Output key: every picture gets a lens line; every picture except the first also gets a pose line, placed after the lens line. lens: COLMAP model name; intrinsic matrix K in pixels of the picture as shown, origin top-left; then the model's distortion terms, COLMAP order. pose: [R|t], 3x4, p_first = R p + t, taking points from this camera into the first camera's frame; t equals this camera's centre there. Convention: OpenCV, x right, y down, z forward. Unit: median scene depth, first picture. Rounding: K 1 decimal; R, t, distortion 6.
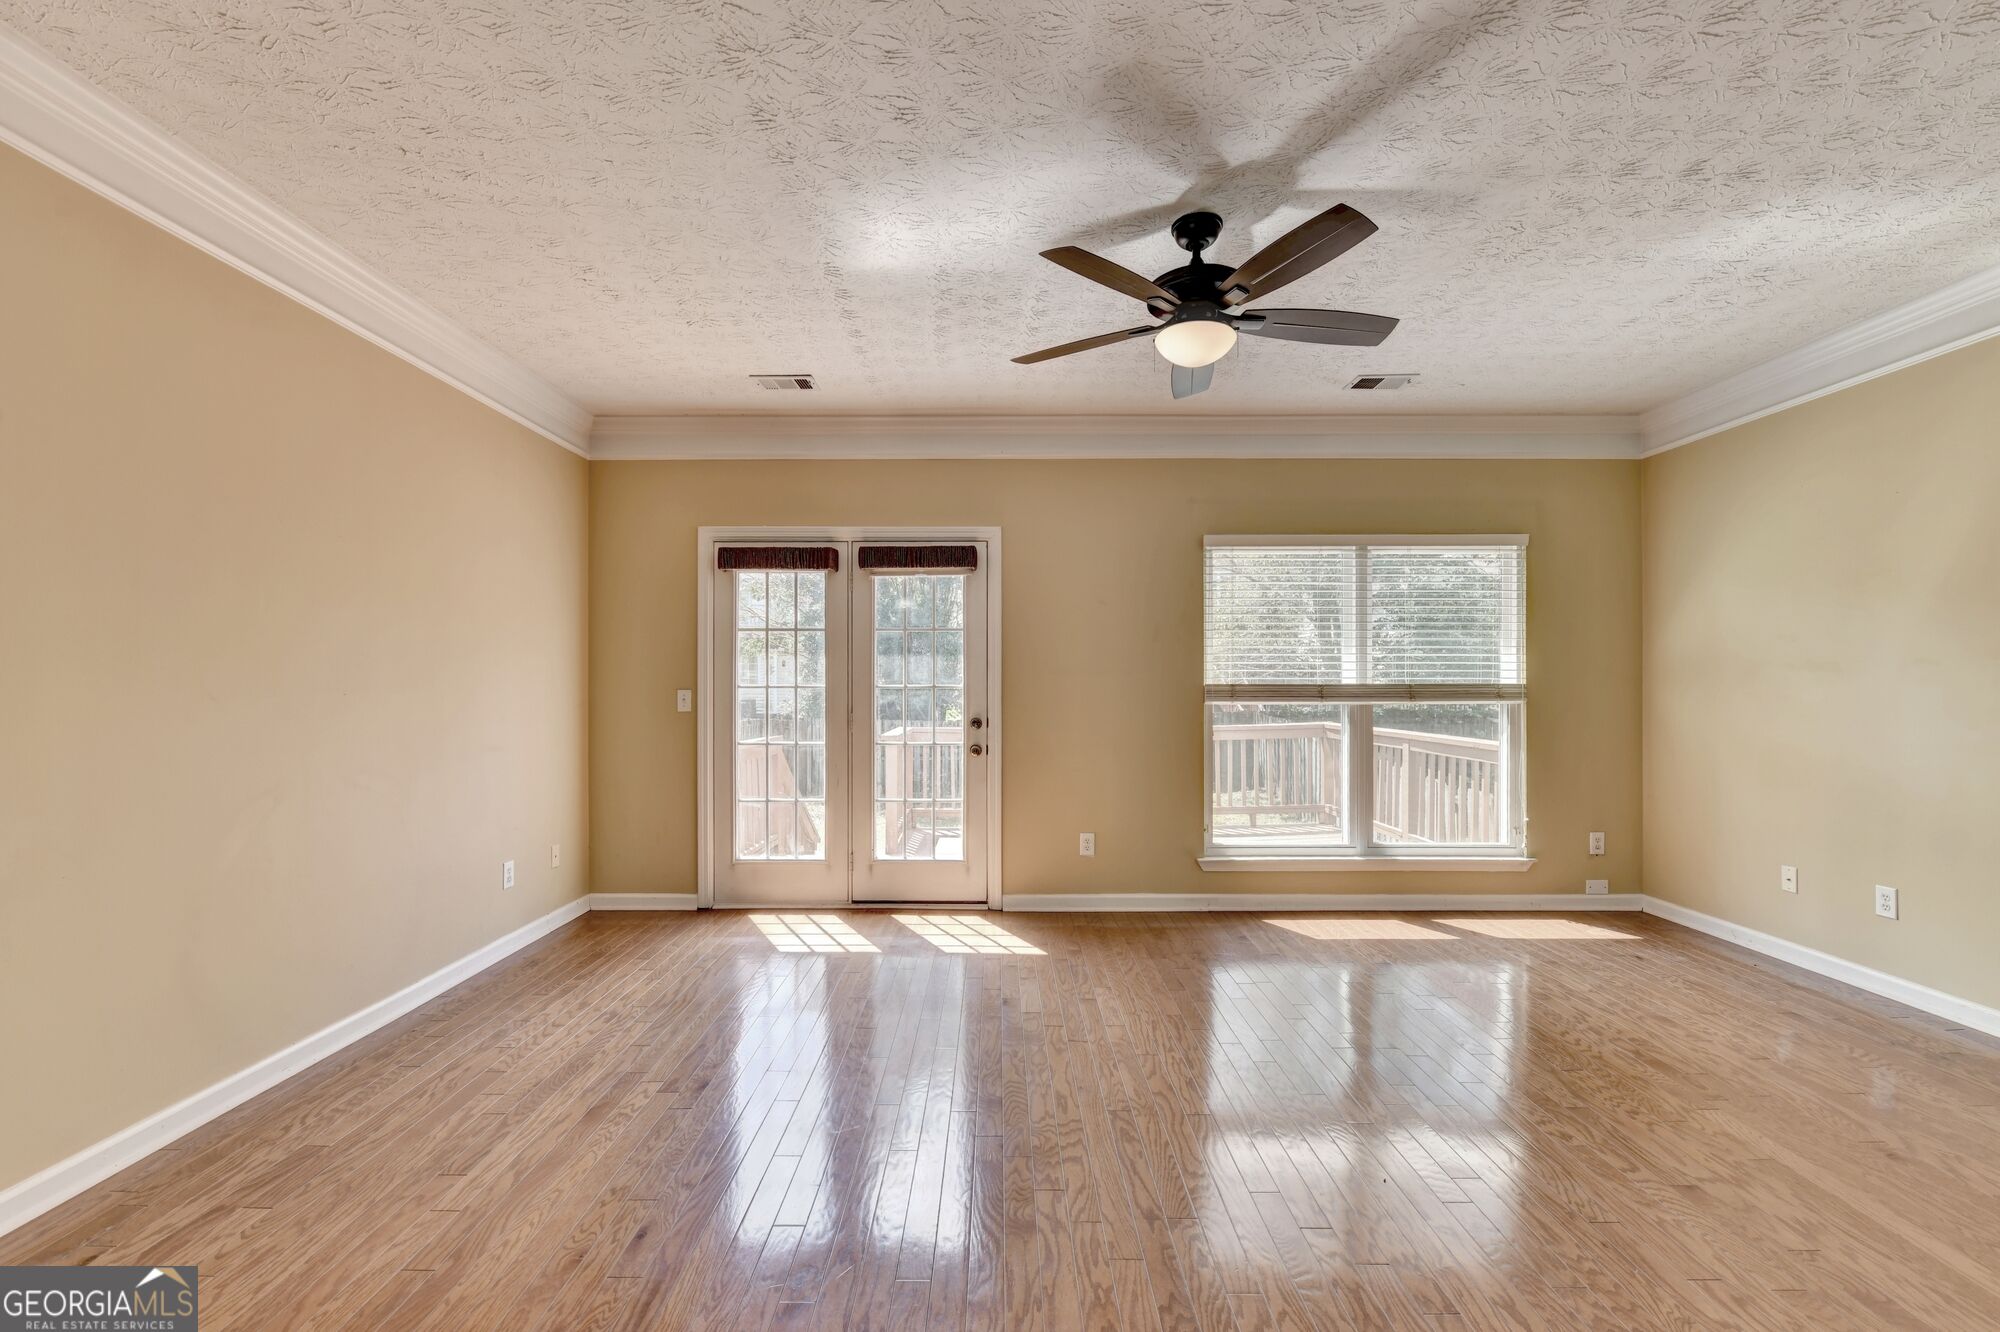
lens RADIAL K [[815.1, 0, 997.0], [0, 815.1, 682.4], [0, 0, 1]] dist [-0.006820, -0.000400]
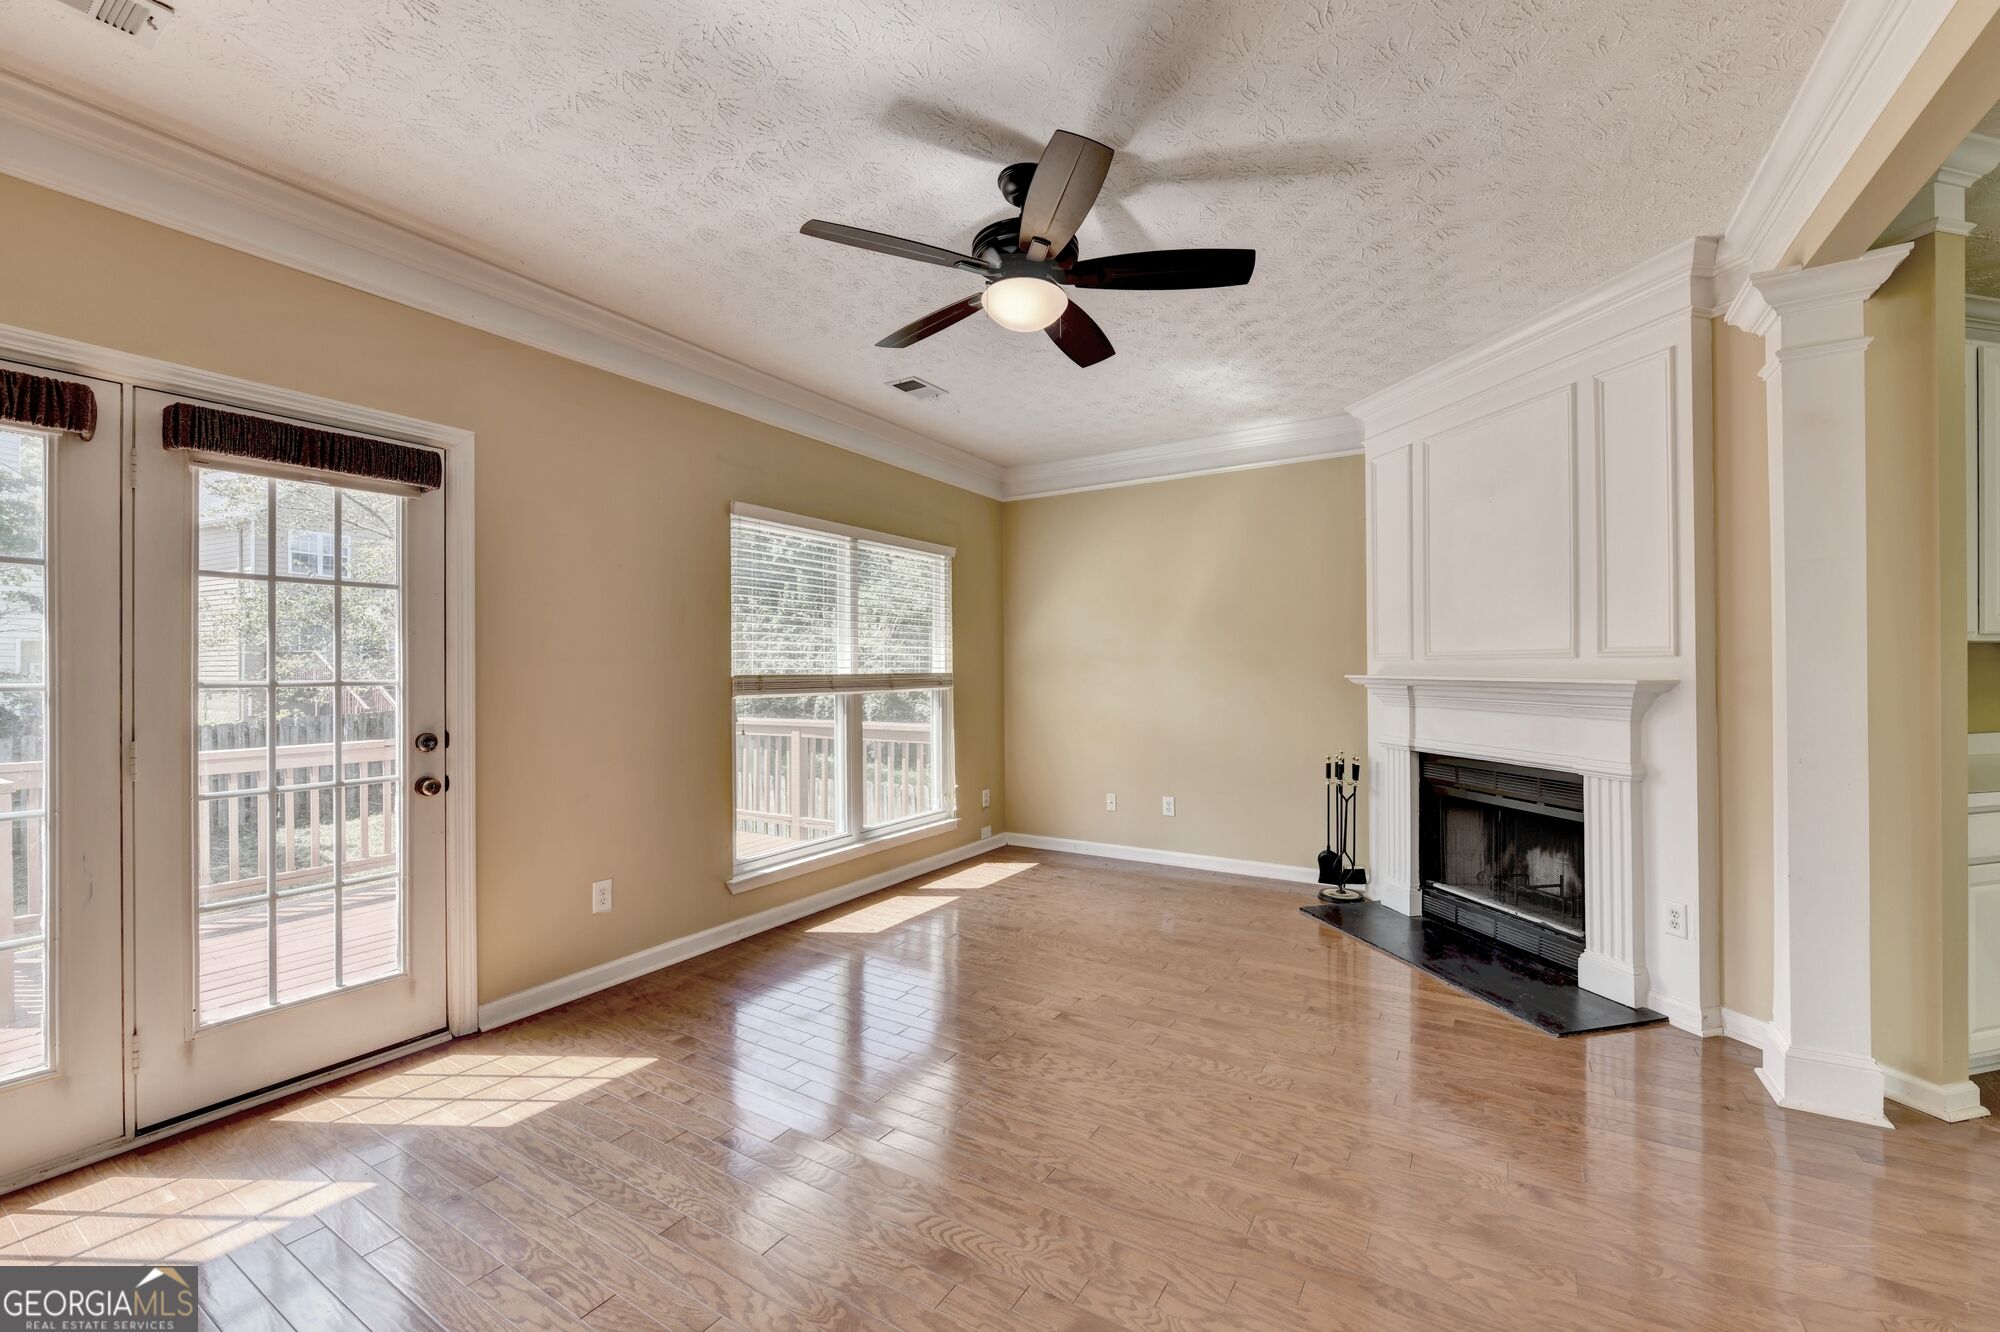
lens RADIAL K [[802.4, 0, 1008.8], [0, 802.4, 665.4], [0, 0, 1]] dist [-0.006455, -0.000366]
pose [[0.519866, 0.002460, 0.854244, -0.313514], [0.005219, 0.999968, -0.006057, -0.001535], [-0.854232, 0.007607, 0.519837, 0.316536]]
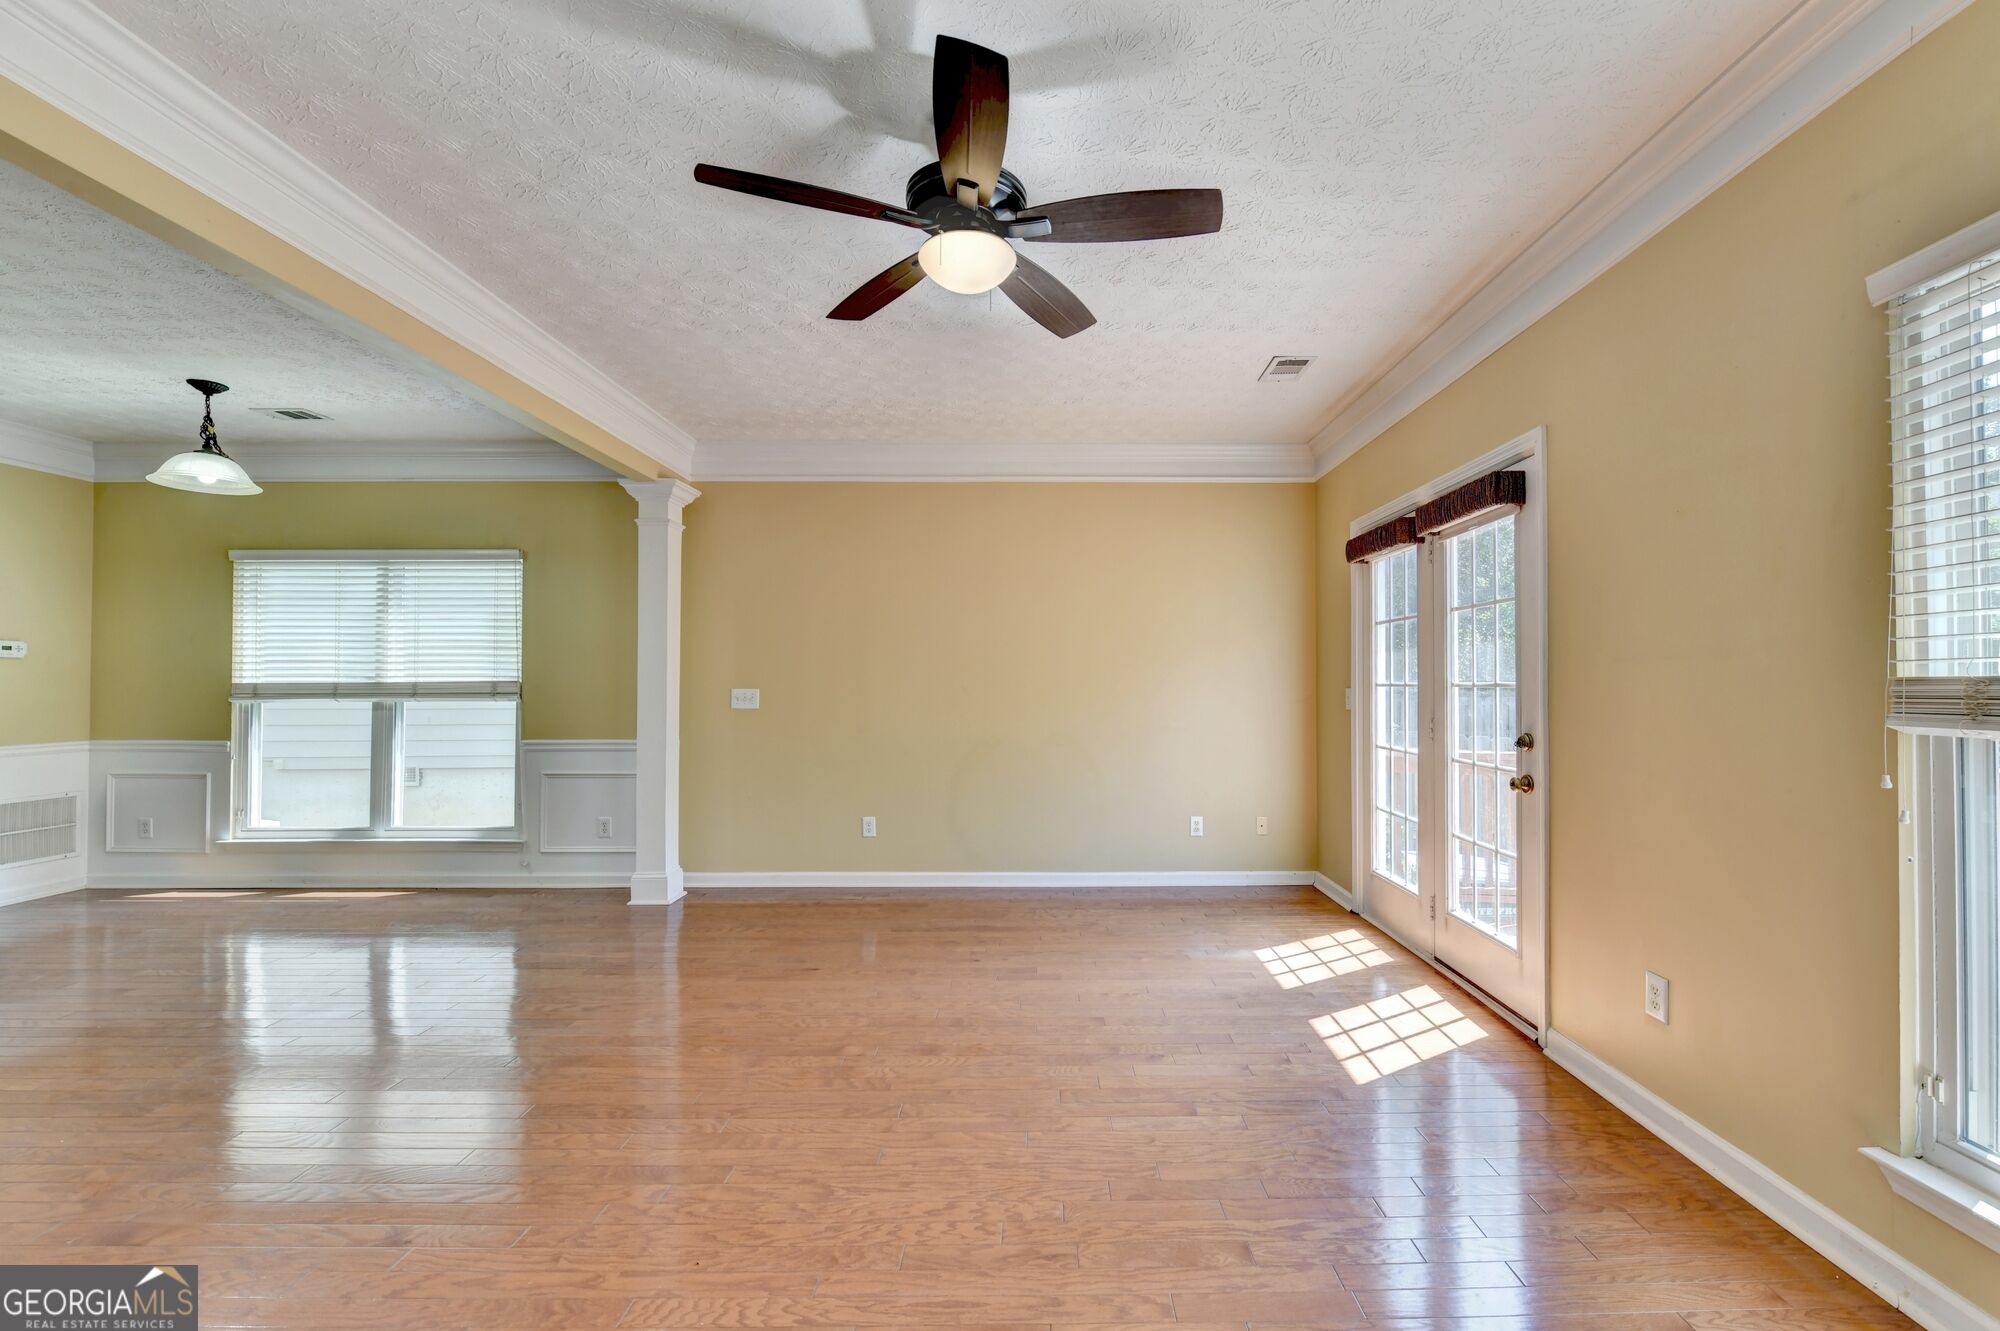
lens RADIAL K [[814.4, 0, 1050.3], [0, 814.4, 673.8], [0, 0, 1]] dist [-0.021370, -0.000191]
pose [[0.015490, -0.013813, -0.999785, 0.608009], [0.004319, 0.999896, -0.013748, 0.003978], [0.999871, -0.004105, 0.015549, 0.620435]]
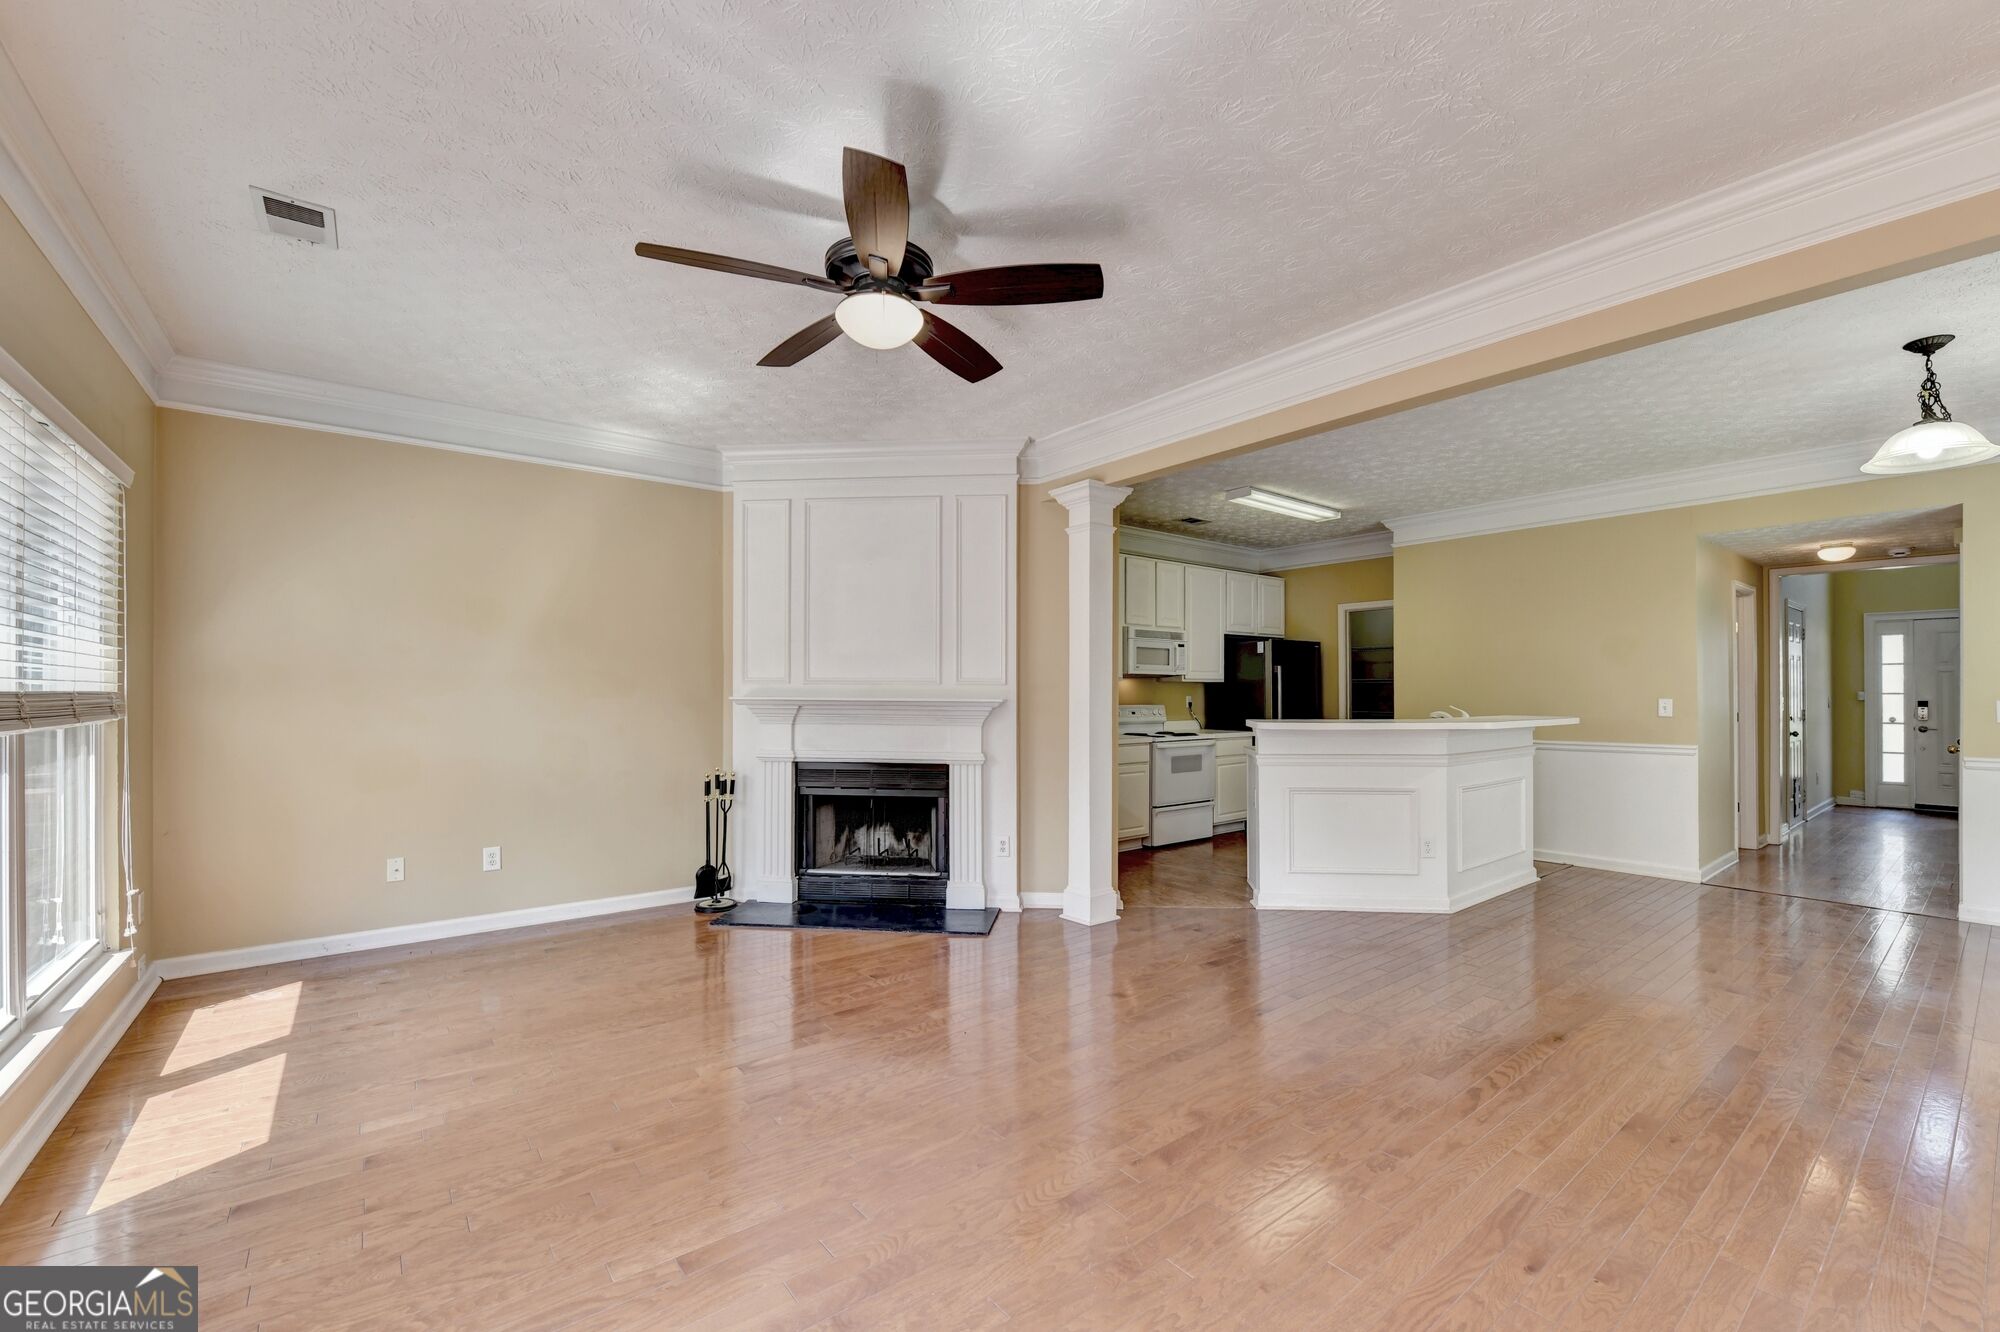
lens RADIAL K [[818.3, 0, 1014.3], [0, 818.3, 685.7], [0, 0, 1]] dist [-0.006765, -0.000164]
pose [[-0.626896, 0.005972, 0.779080, -0.331337], [-0.002797, 0.999947, -0.009915, 0.001677], [-0.779098, -0.008395, -0.626846, 0.846816]]
